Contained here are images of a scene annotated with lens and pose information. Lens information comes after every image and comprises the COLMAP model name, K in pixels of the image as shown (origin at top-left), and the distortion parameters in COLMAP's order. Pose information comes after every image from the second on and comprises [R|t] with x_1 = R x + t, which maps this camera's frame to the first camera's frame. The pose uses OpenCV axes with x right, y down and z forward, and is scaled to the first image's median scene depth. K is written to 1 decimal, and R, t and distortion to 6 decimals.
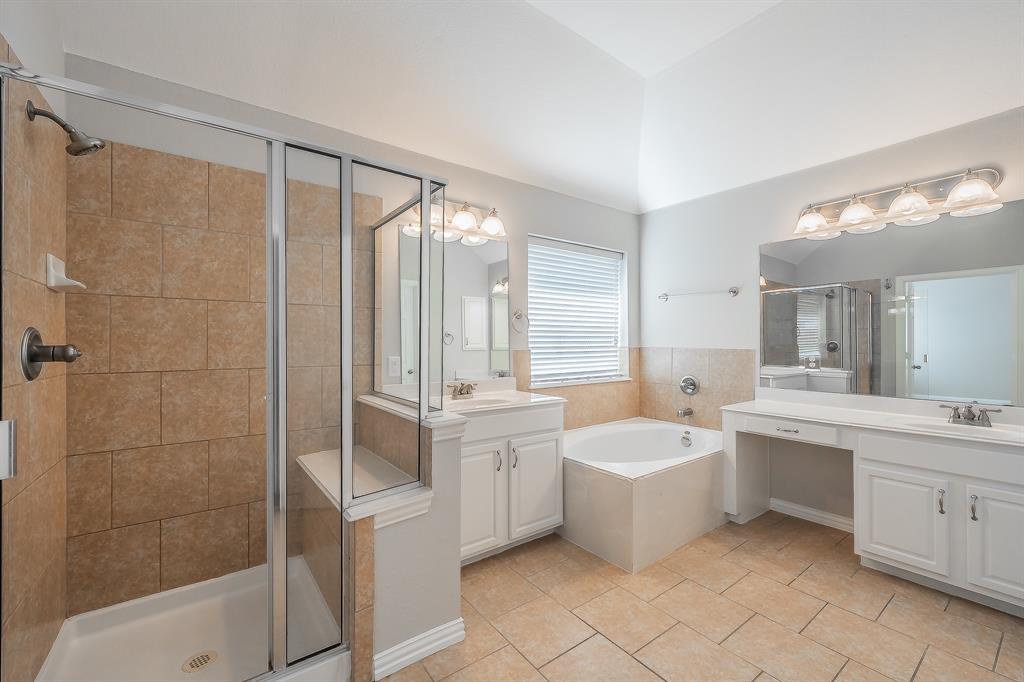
lens RADIAL K [[416.8, 0, 516.4], [0, 416.8, 344.4], [0, 0, 1]] dist [-0.002765, -0.000628]
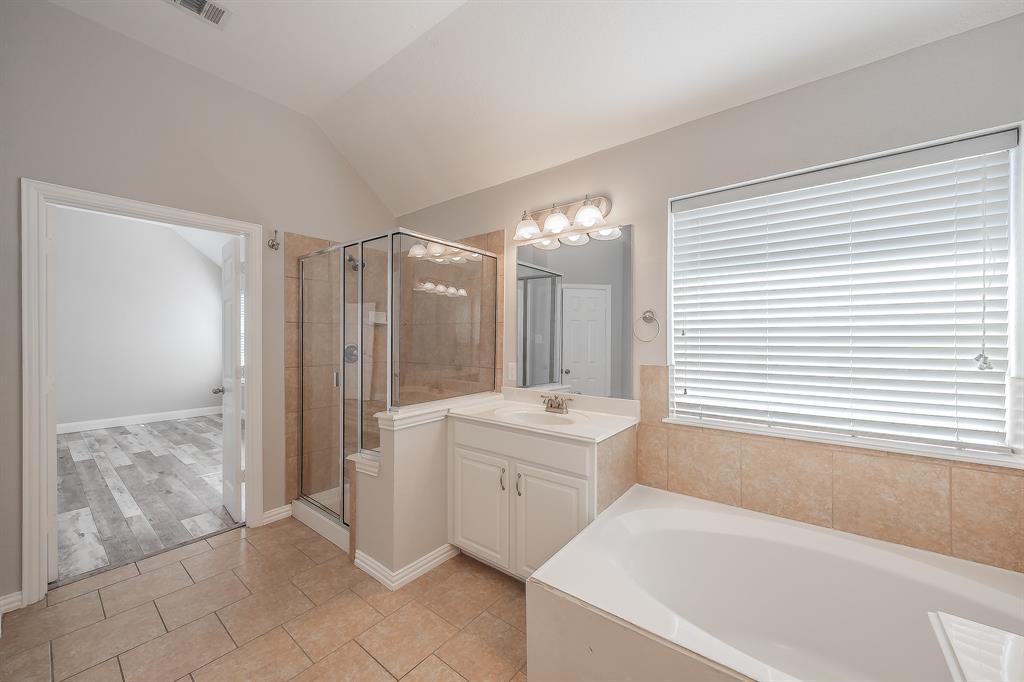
lens RADIAL K [[416.8, 0, 517.0], [0, 416.8, 336.6], [0, 0, 1]] dist [-0.002765, -0.000628]
pose [[0.223570, 0.000077, -0.974688, 0.654512], [-0.009903, 0.999949, -0.002192, -0.032089], [0.974638, 0.010143, 0.223559, 0.600079]]
